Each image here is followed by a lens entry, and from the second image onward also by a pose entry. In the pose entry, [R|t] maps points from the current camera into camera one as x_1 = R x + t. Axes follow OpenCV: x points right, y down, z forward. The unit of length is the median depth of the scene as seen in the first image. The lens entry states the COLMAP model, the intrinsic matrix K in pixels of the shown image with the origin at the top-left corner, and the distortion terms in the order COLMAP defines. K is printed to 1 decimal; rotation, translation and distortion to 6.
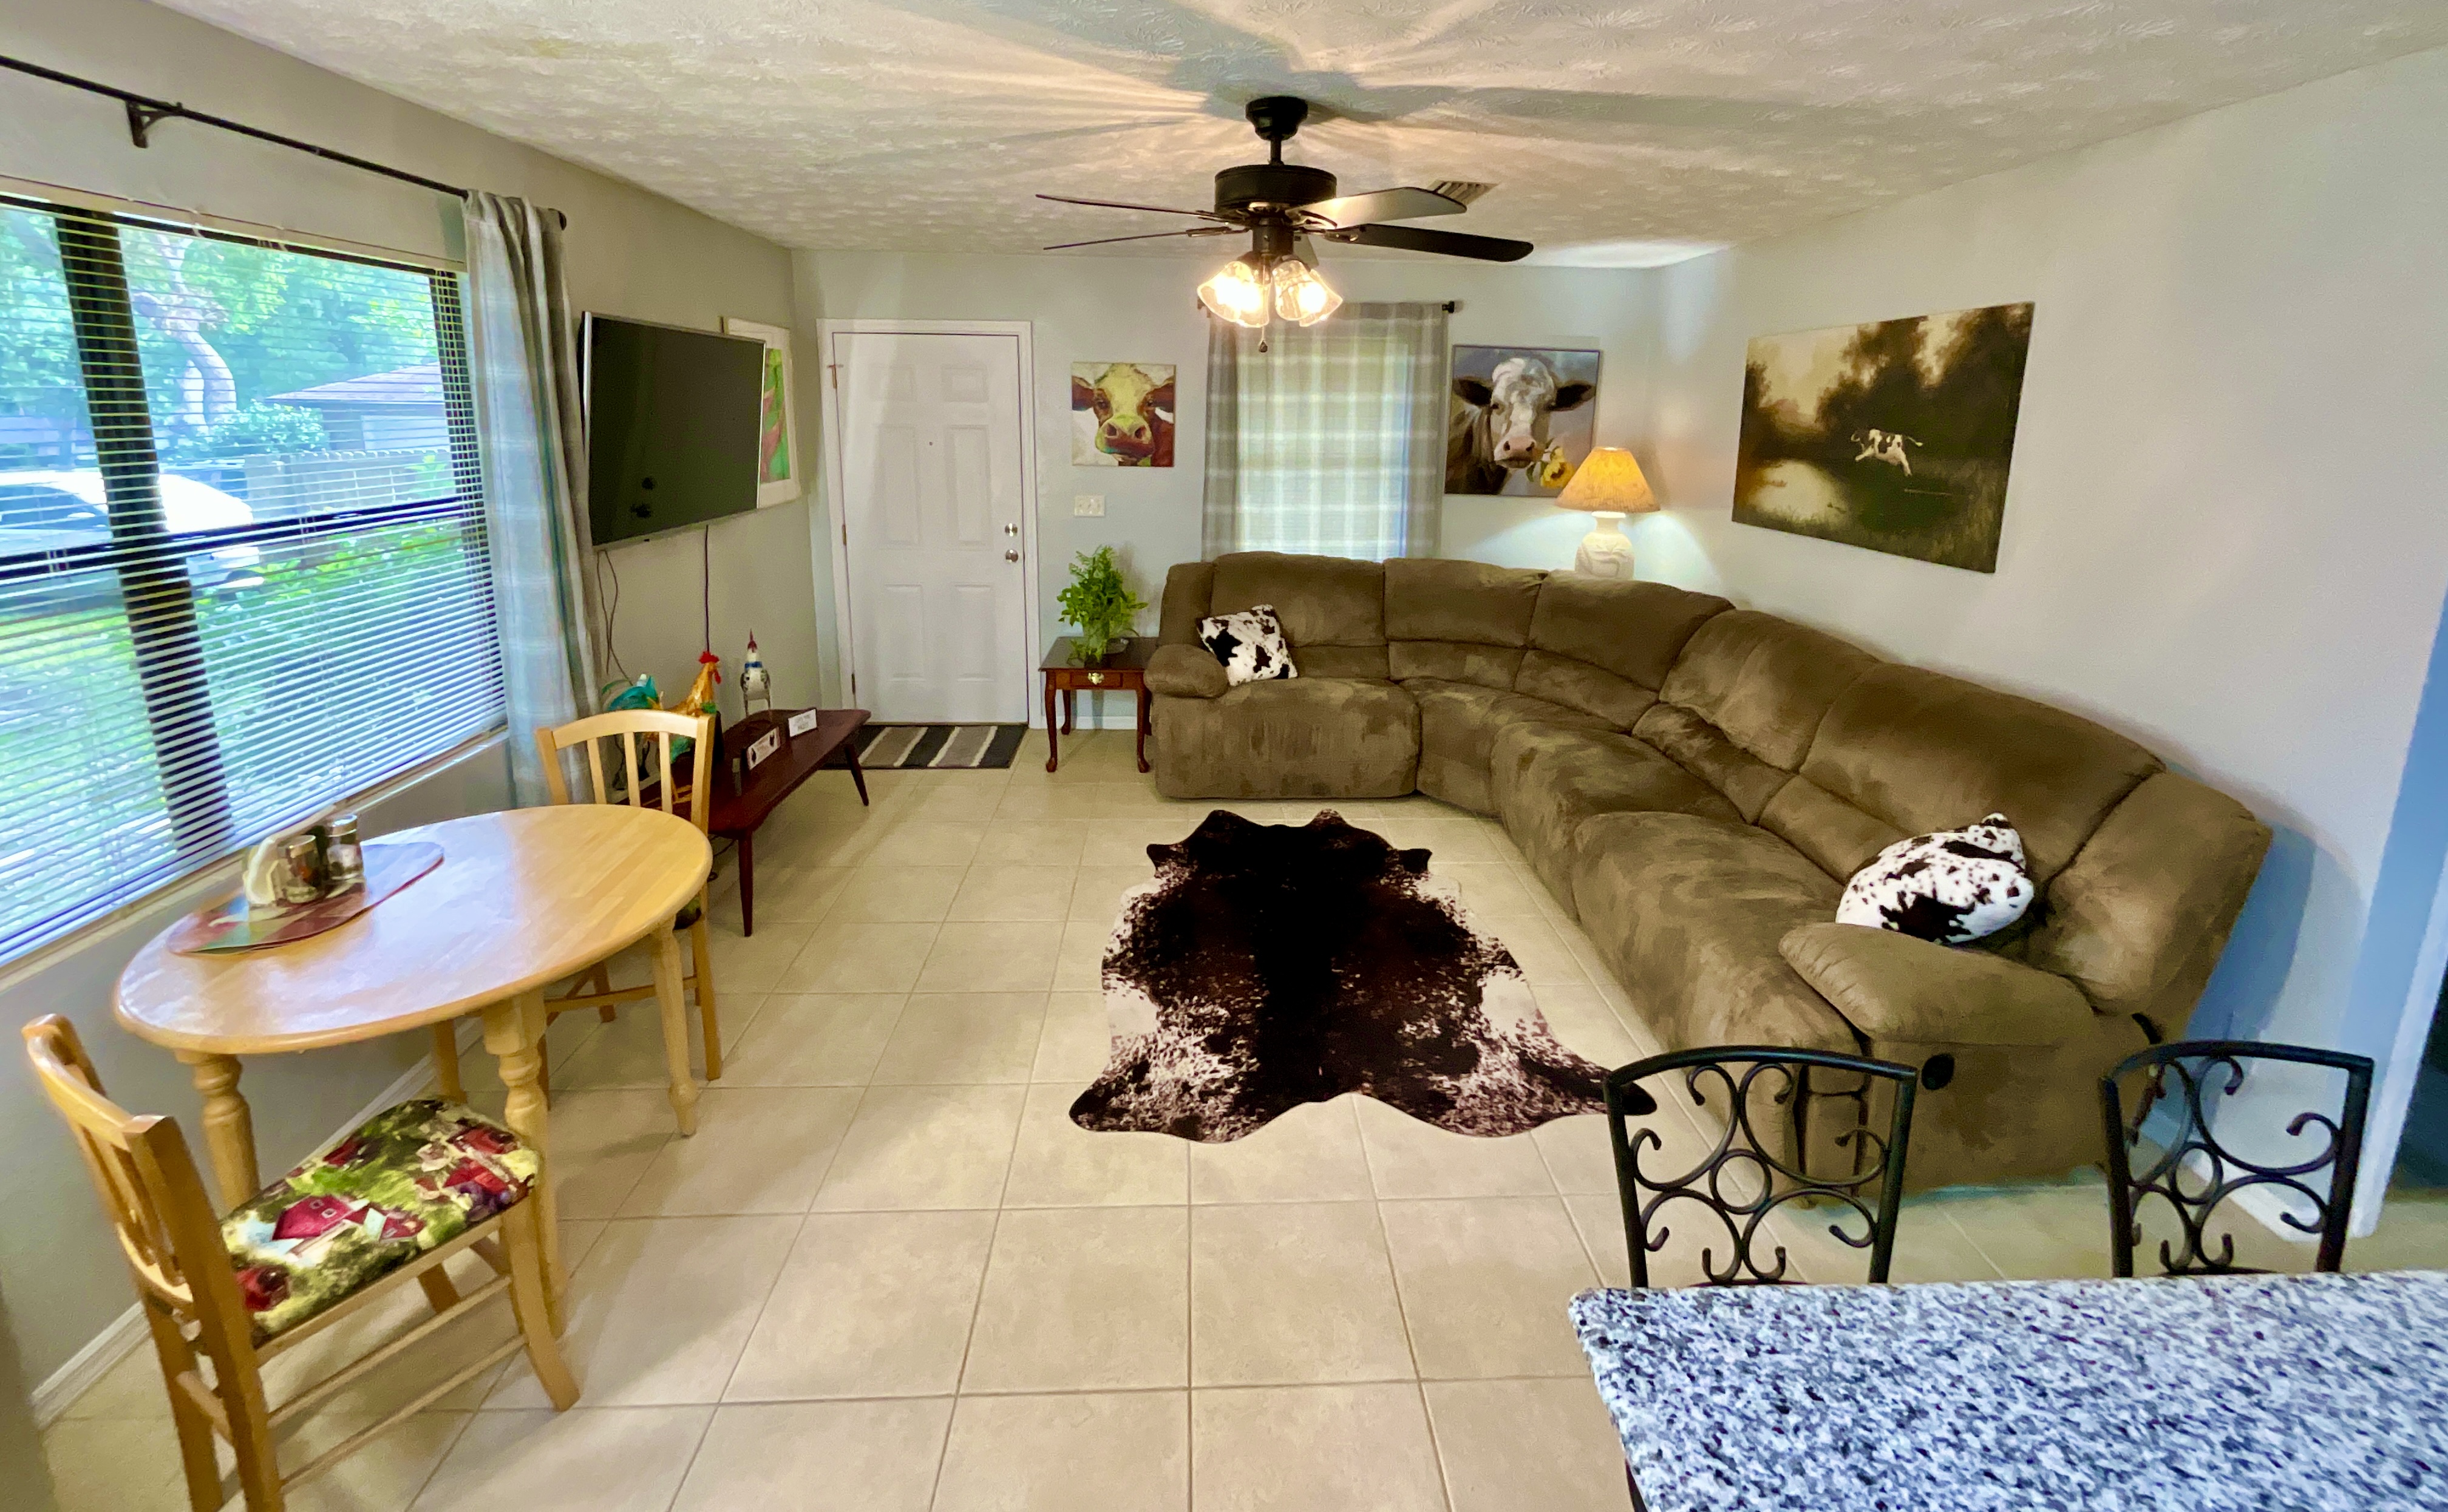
lens RADIAL K [[992.3, 0, 1223.9], [0, 992.3, 600.7], [0, 0, 1]] dist [0.001812, 0.000179]
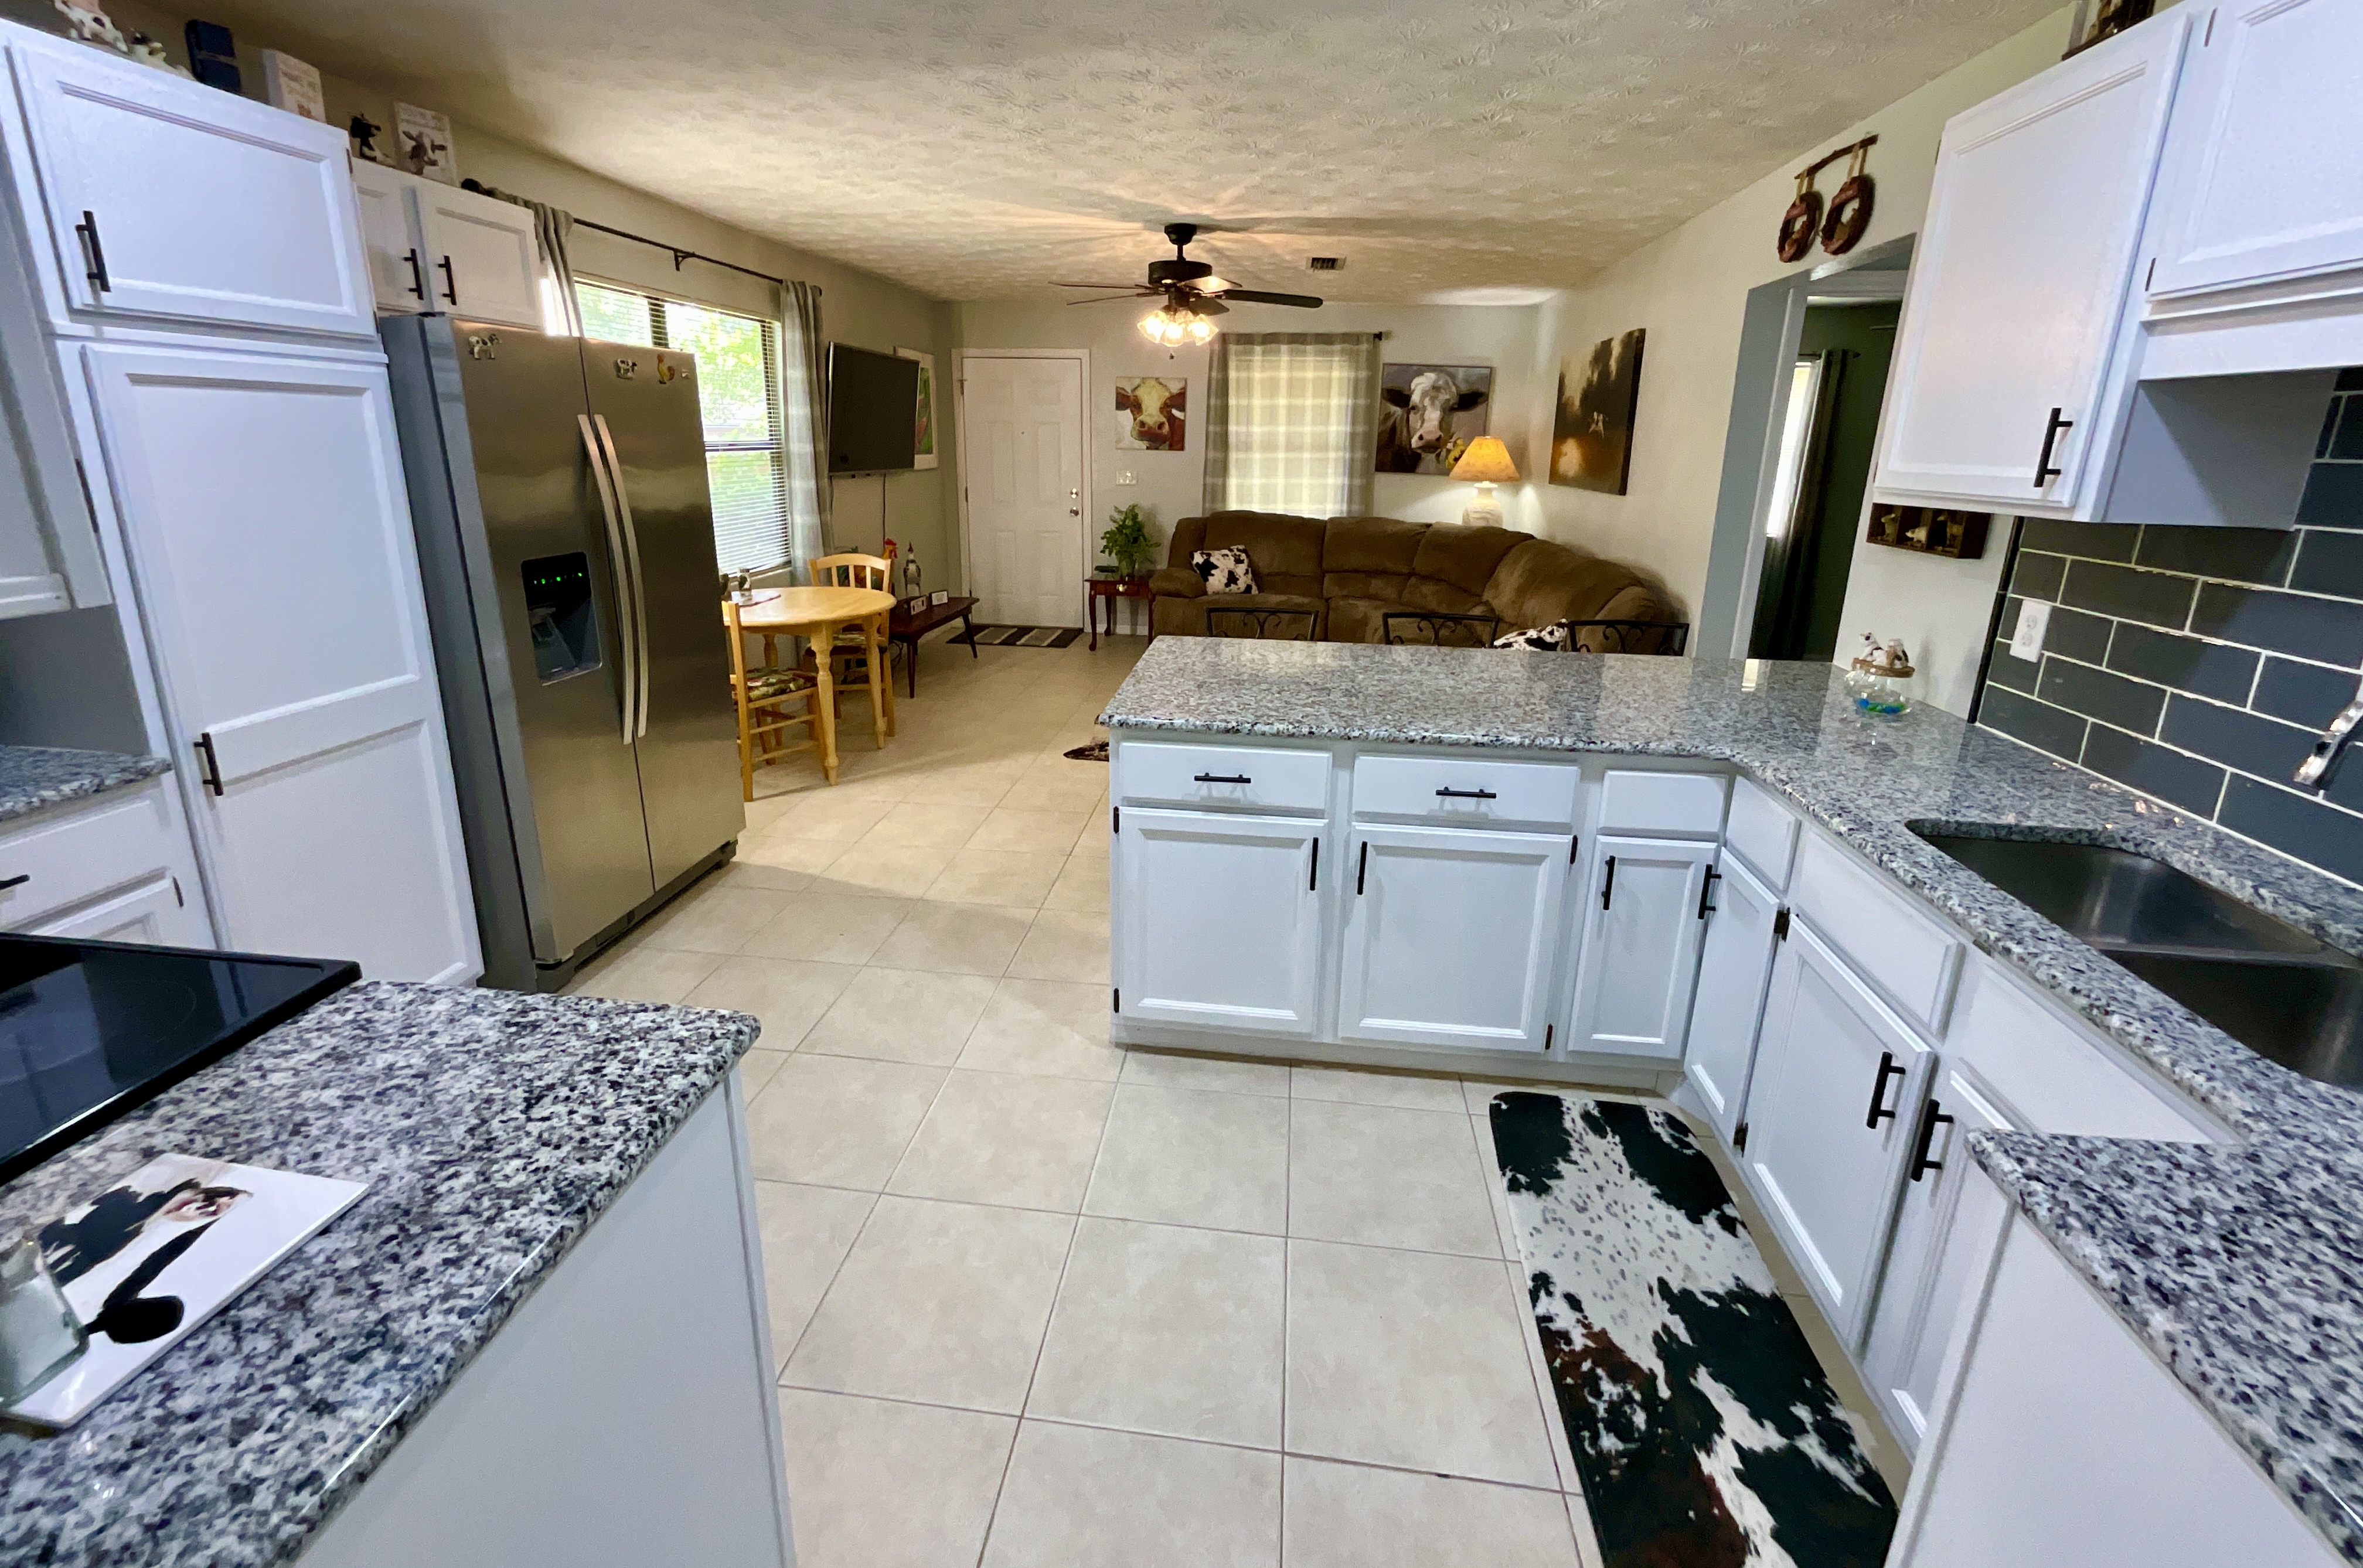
lens RADIAL K [[954.8, 0, 1180.6], [0, 954.8, 688.2], [0, 0, 1]] dist [0.000576, 0.000012]
pose [[0.987437, 0.045039, -0.151461, 0.179072], [-0.035894, 0.997394, 0.062582, 0.129704], [0.153884, -0.056359, 0.986480, -0.412495]]
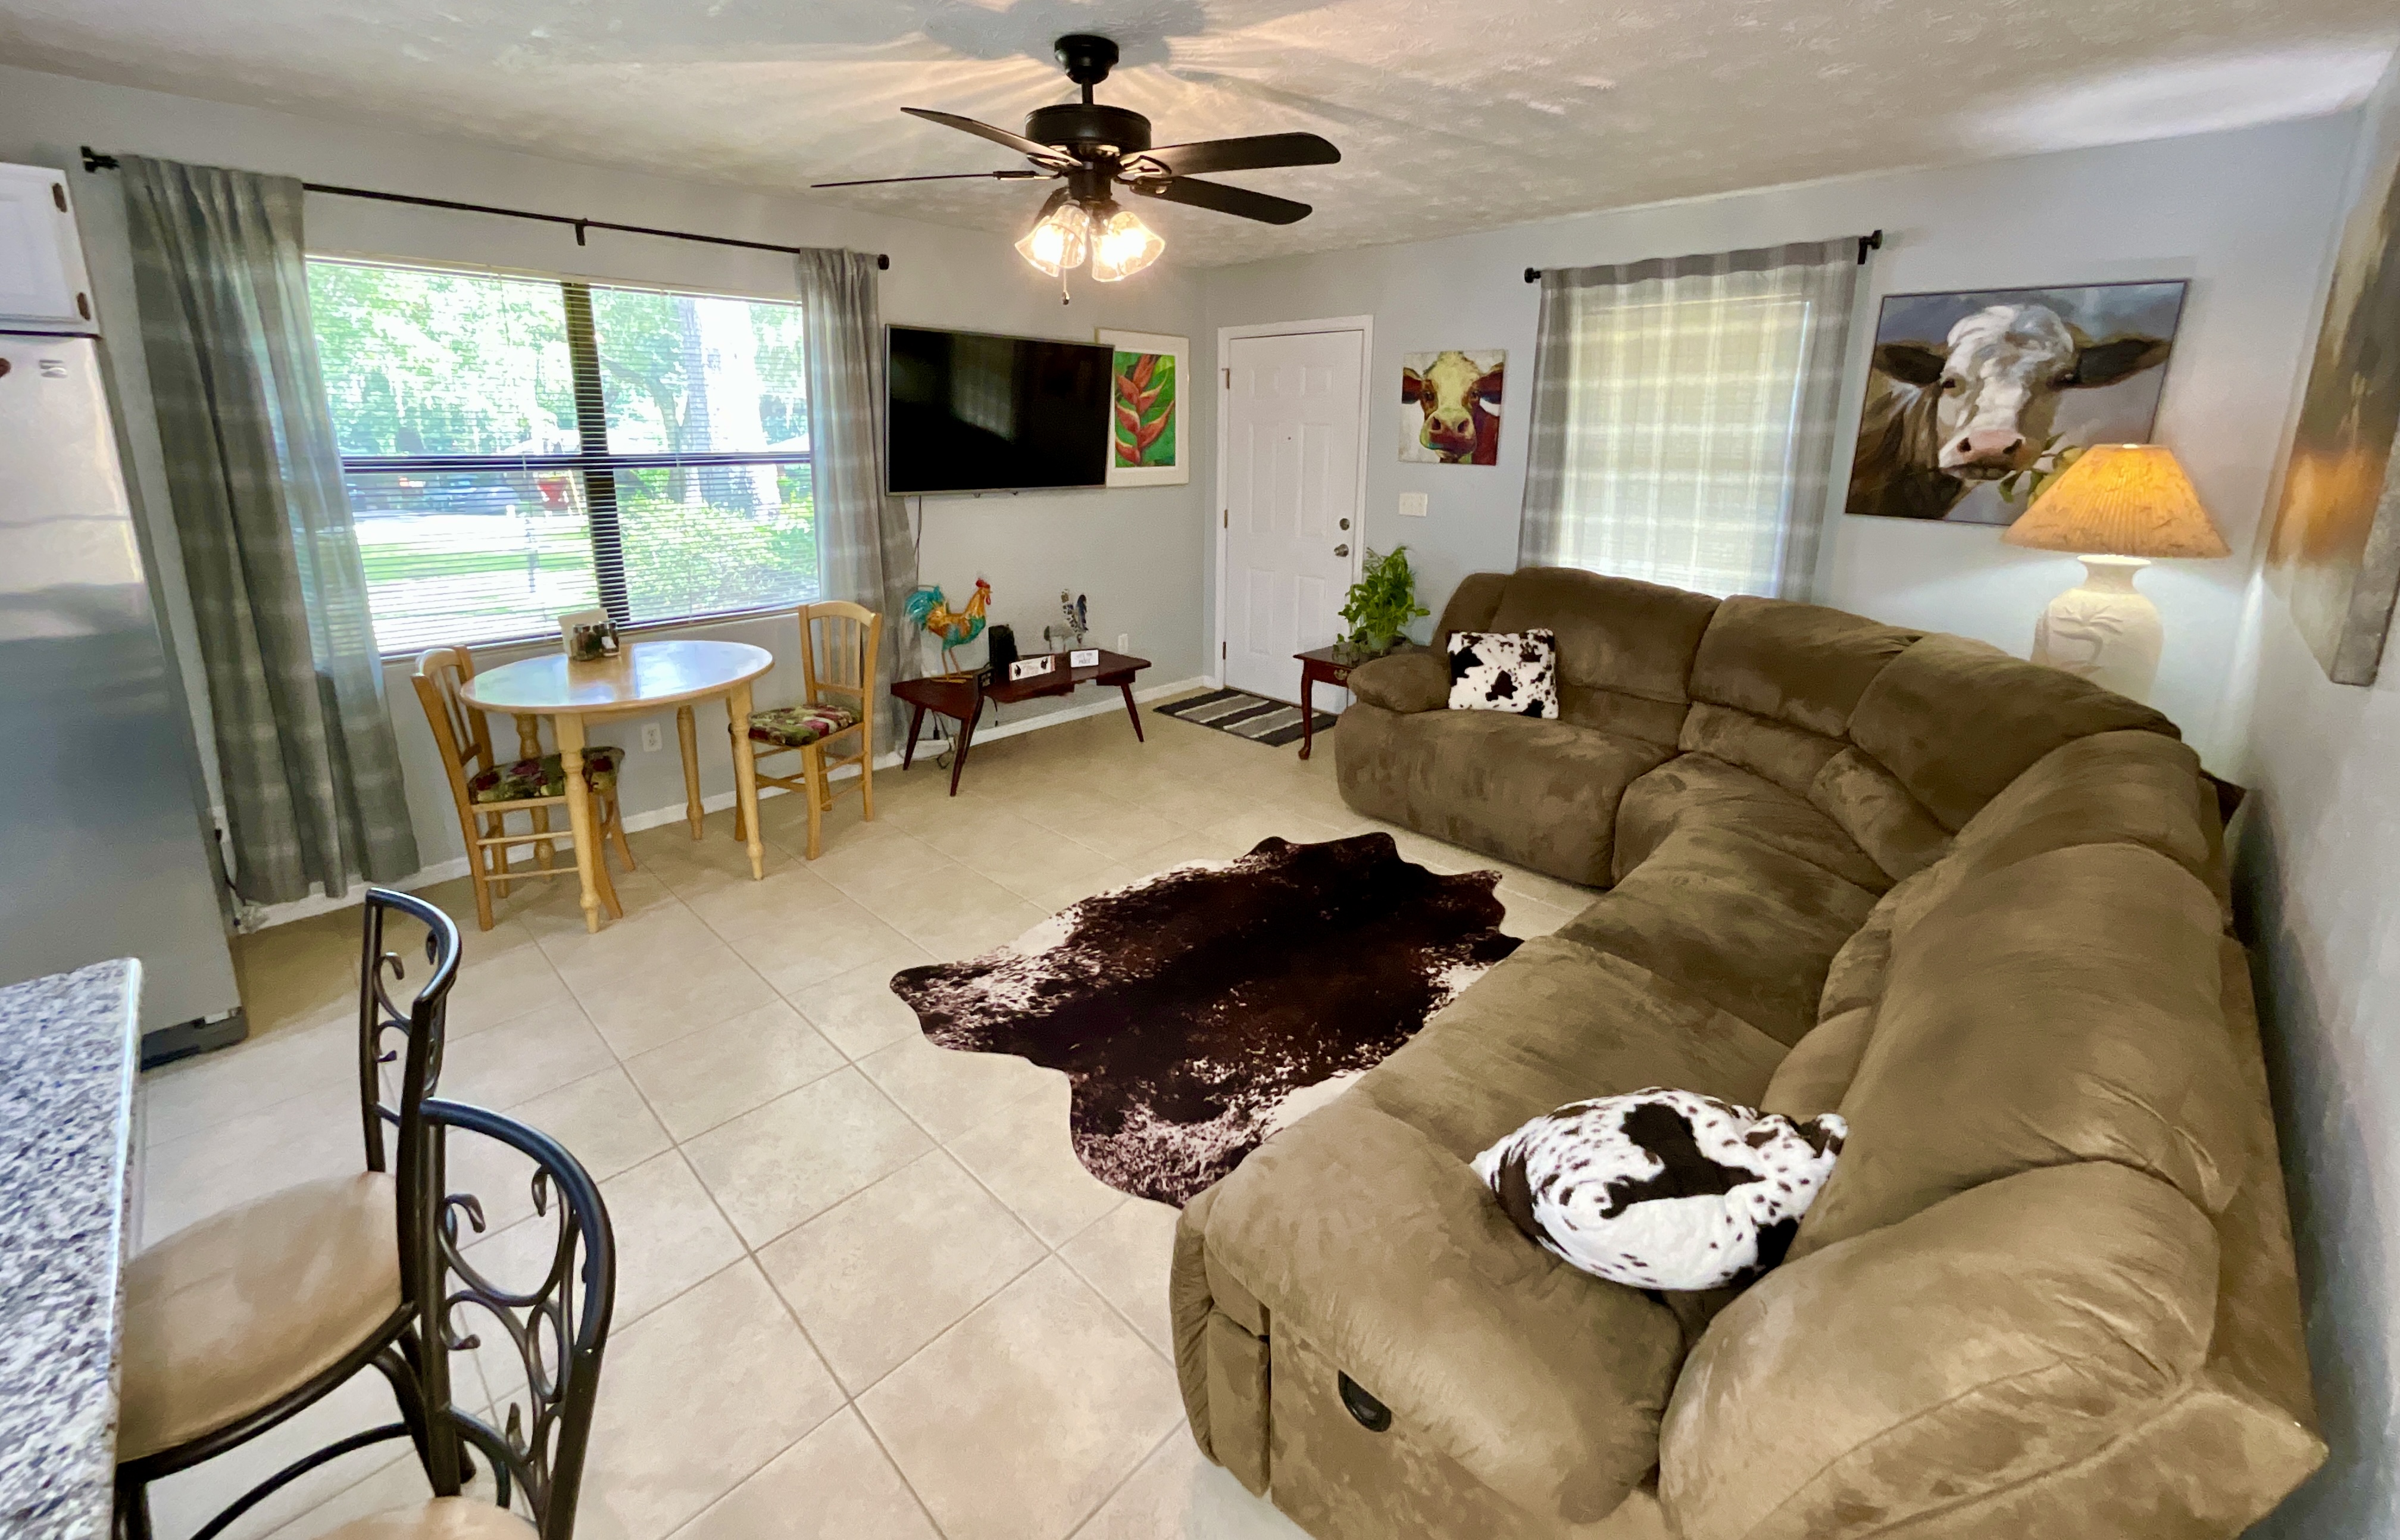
lens RADIAL K [[975.9, 0, 1201.8], [0, 975.9, 639.1], [0, 0, 1]] dist [-0.000935, 0.006942]
pose [[0.690043, 0.149897, -0.708076, 0.432742], [-0.143577, 0.987226, 0.069071, -0.002917], [0.709385, 0.054002, 0.702750, 0.211351]]
